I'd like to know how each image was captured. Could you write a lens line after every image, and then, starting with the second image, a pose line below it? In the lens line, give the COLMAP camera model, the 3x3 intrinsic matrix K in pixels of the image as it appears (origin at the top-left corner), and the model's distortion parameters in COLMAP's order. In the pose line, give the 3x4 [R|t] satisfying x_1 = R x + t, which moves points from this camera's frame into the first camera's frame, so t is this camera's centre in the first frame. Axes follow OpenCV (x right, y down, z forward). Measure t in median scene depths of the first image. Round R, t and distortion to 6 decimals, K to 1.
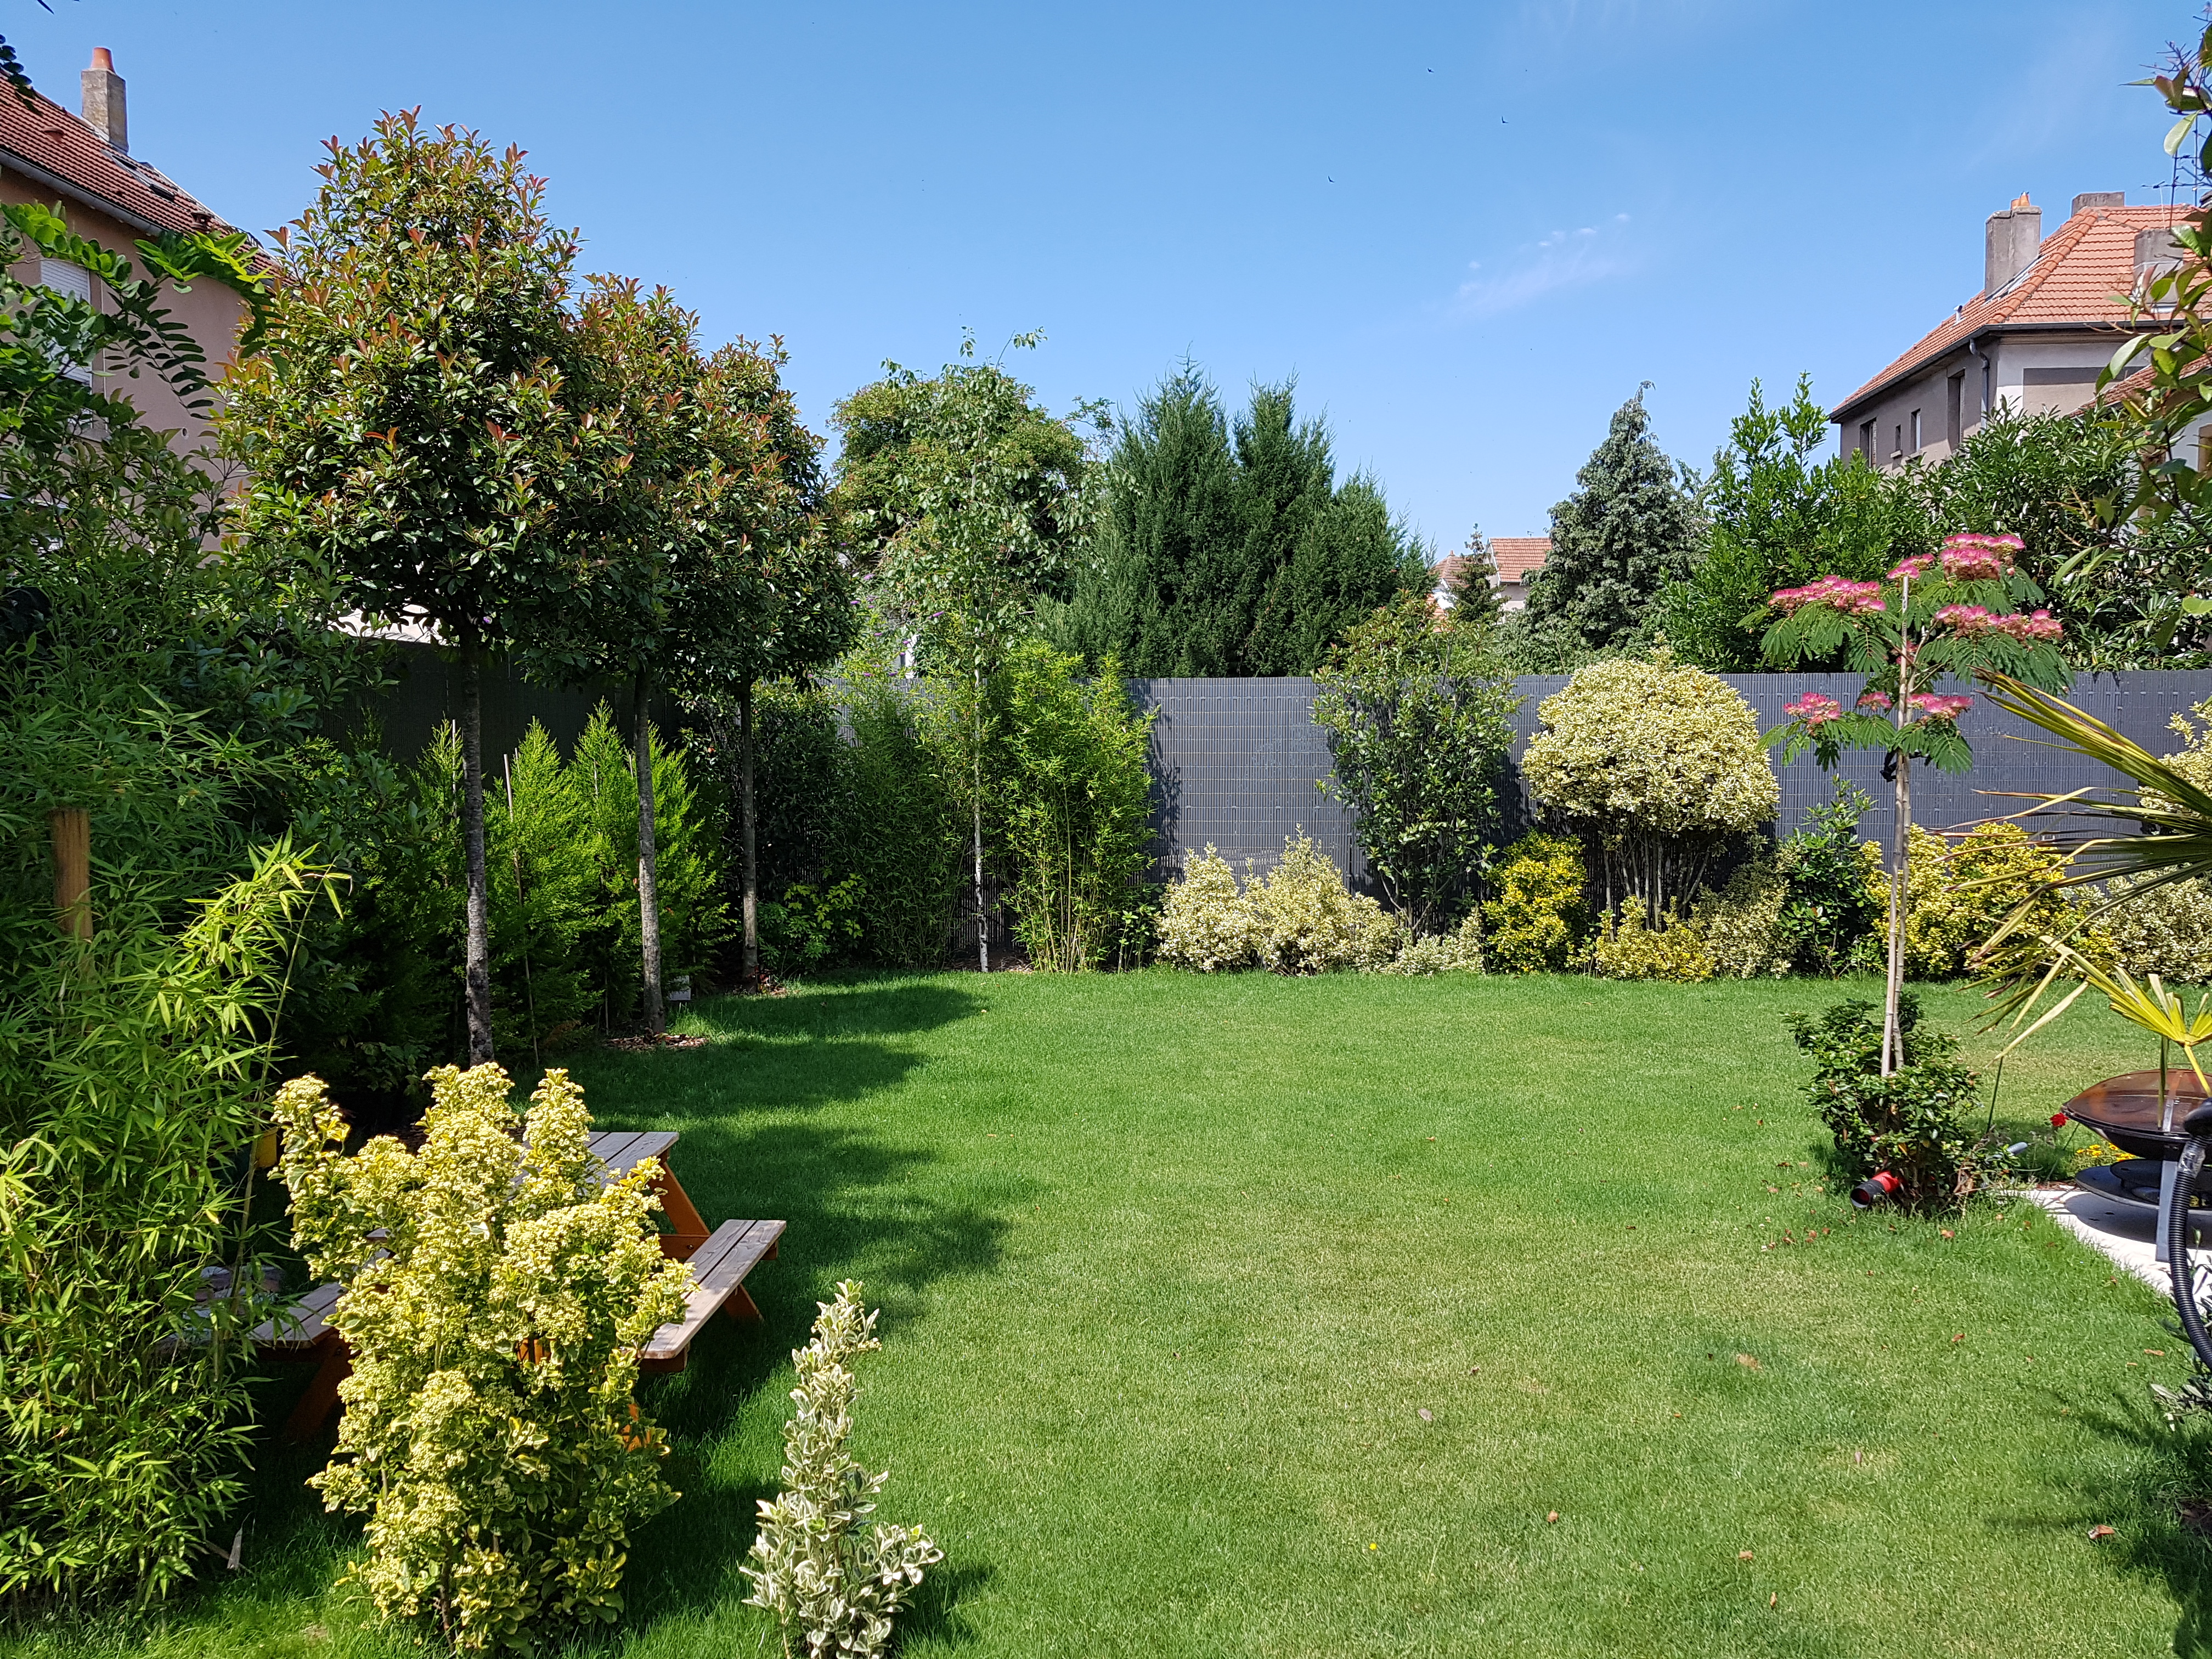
lens RADIAL K [[1702.8, 0, 1142.9], [0, 1702.8, 825.0], [0, 0, 1]] dist [0.051069, -0.102124]
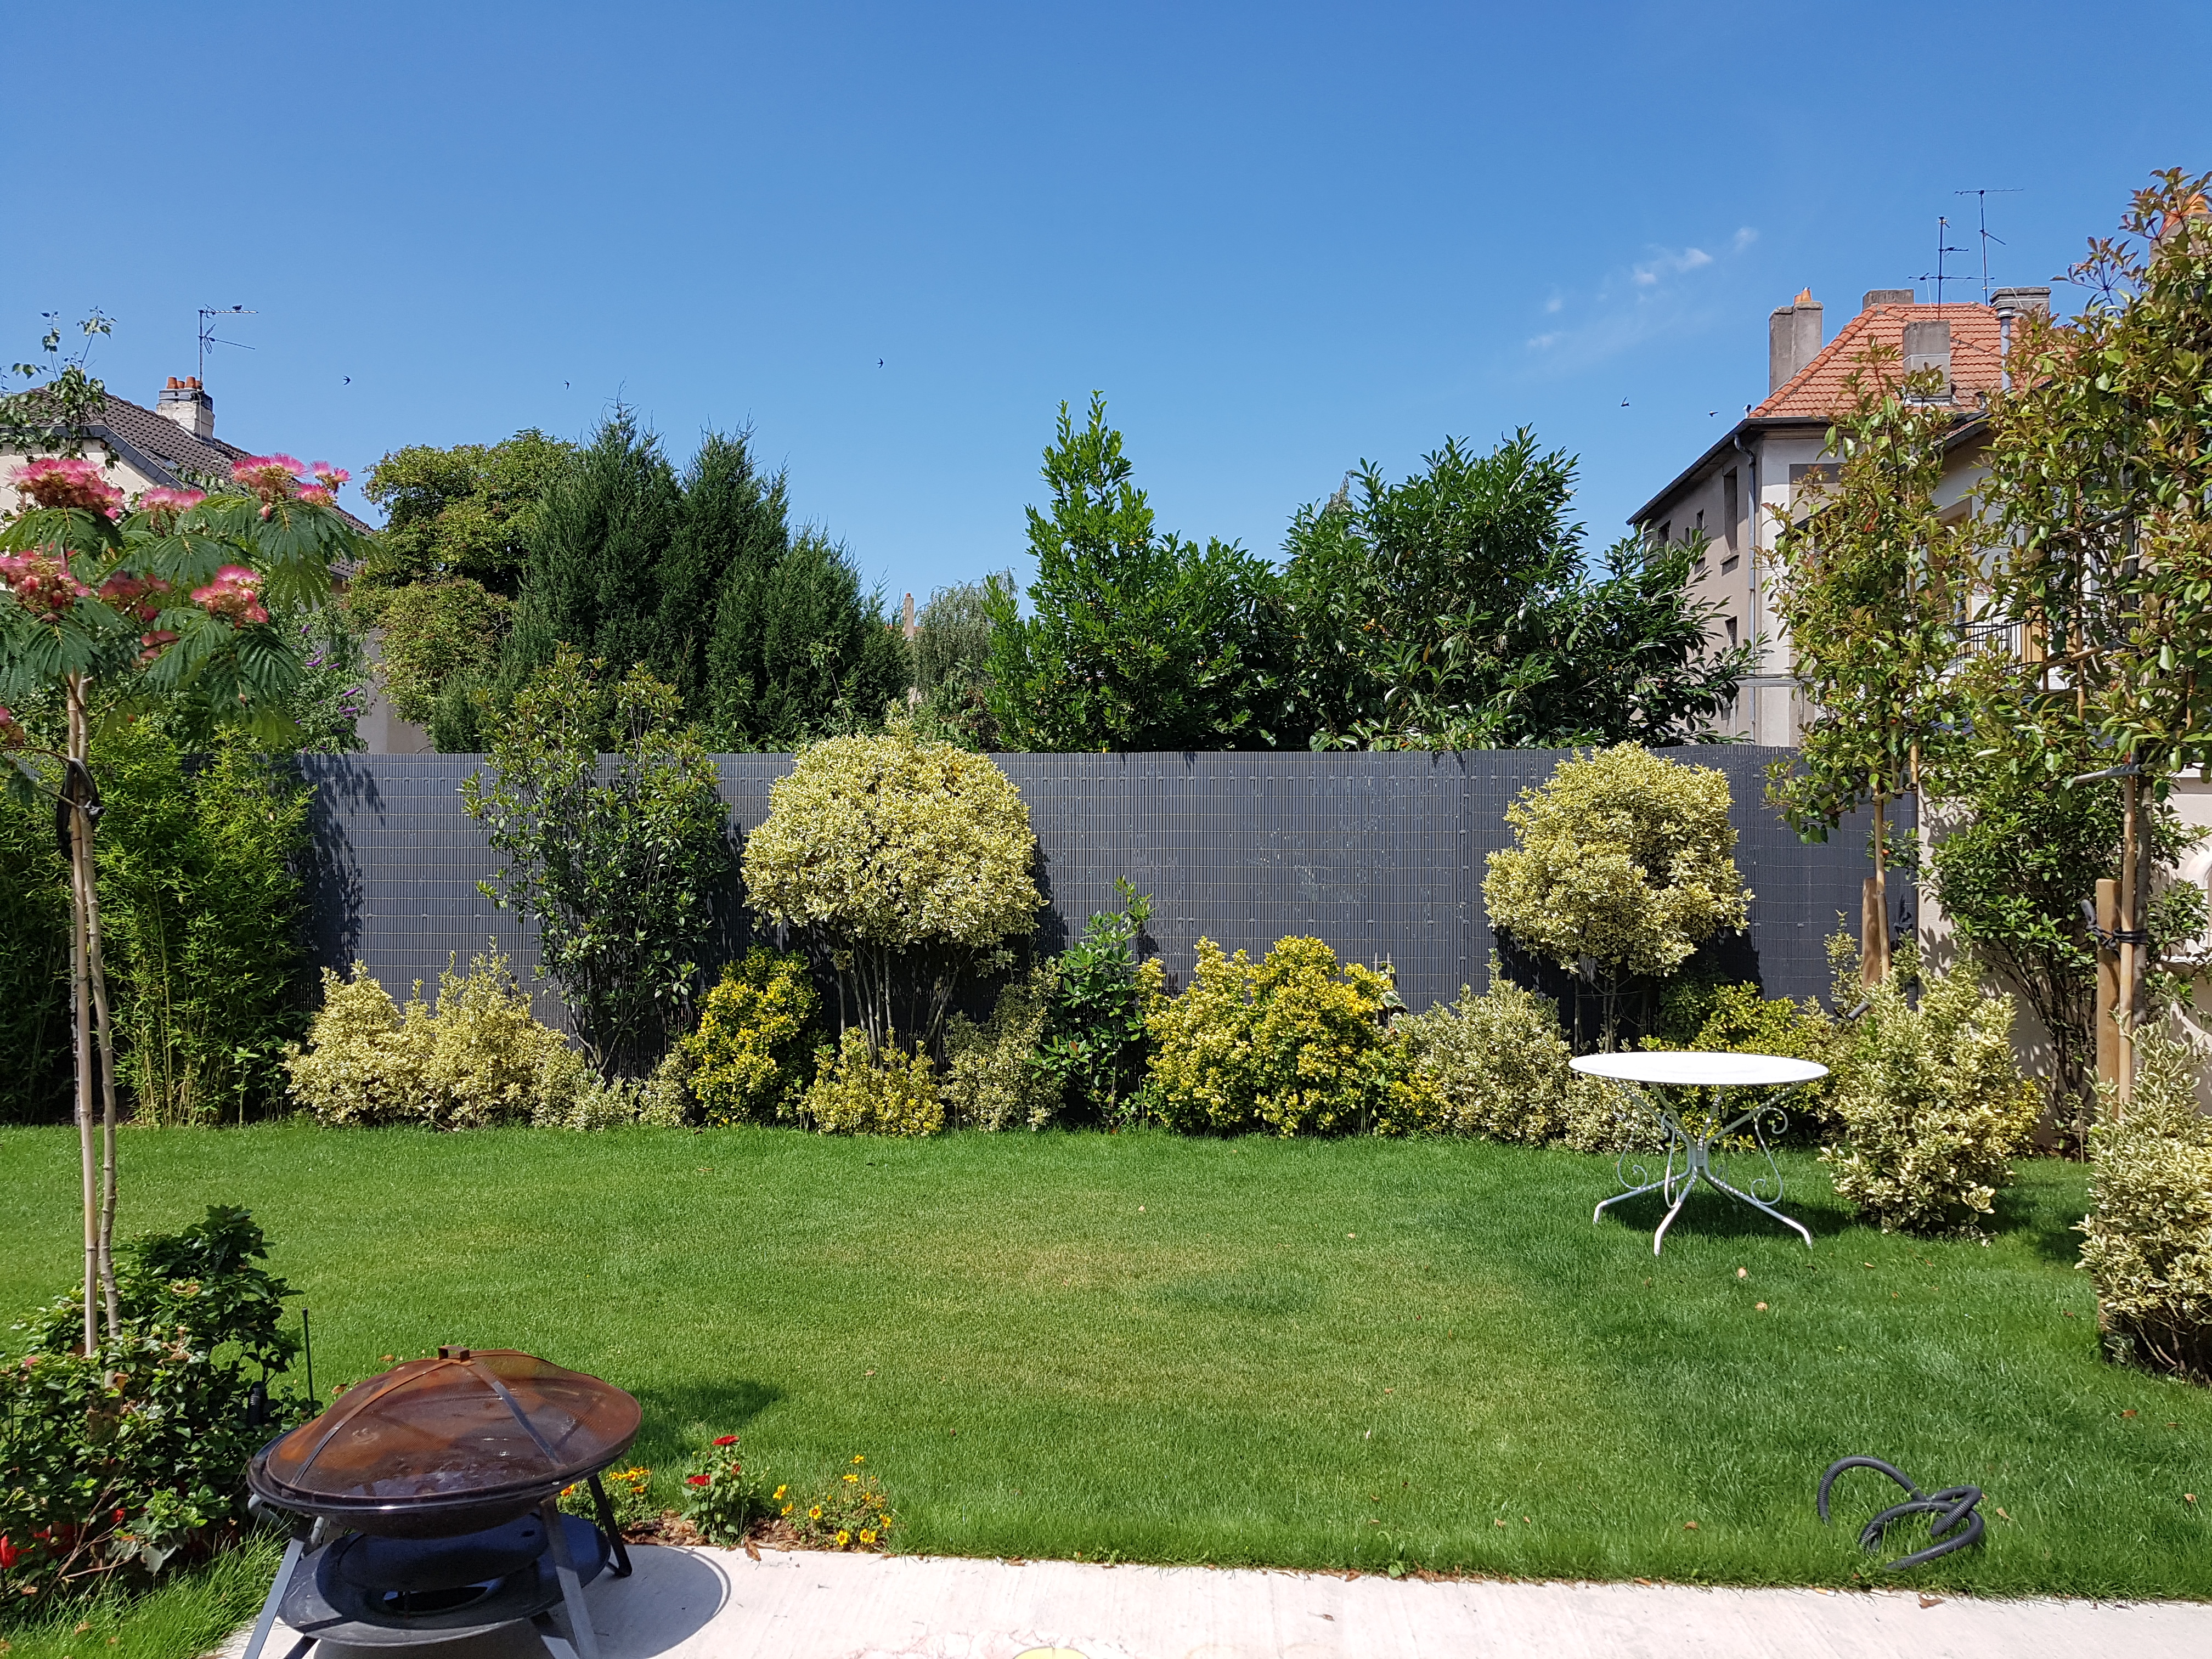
lens RADIAL K [[1730.1, 0, 1102.4], [0, 1730.1, 840.8], [0, 0, 1]] dist [0.055308, -0.062322]
pose [[0.999509, 0.003967, 0.031082, 0.366846], [-0.002177, 0.998348, -0.057409, 0.000868], [-0.031258, 0.057313, 0.997867, 0.182299]]
